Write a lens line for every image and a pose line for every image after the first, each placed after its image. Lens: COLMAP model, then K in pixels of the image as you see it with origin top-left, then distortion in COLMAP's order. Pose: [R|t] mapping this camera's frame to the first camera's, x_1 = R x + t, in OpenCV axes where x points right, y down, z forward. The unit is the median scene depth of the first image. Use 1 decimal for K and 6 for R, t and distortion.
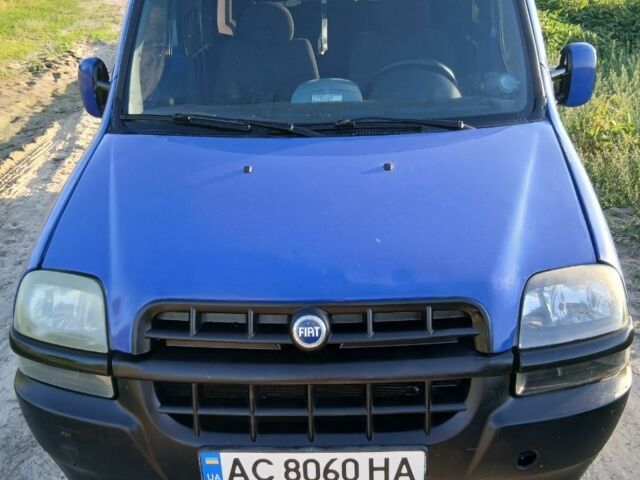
lens RADIAL K [[672.7, 0, 320.0], [0, 672.7, 240.0], [0, 0, 1]] dist [0.069654, -0.006228]
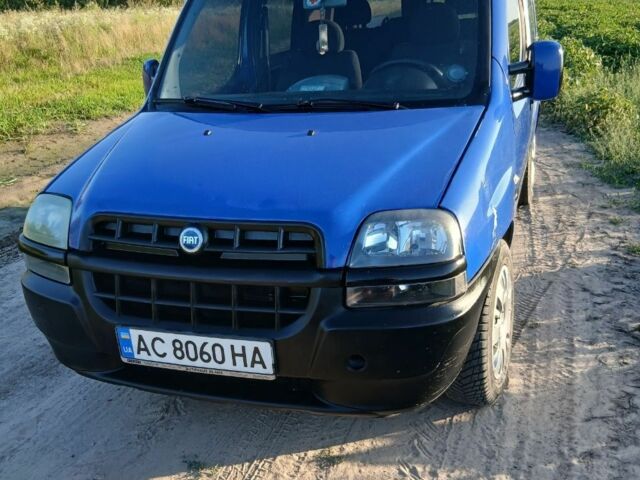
lens RADIAL K [[672.7, 0, 320.0], [0, 672.7, 240.0], [0, 0, 1]] dist [0.069654, -0.006228]
pose [[0.957243, 0.068044, -0.281169, 0.574249], [-0.084656, 0.995285, -0.047347, 0.170660], [0.276622, 0.069126, 0.958489, -0.183999]]
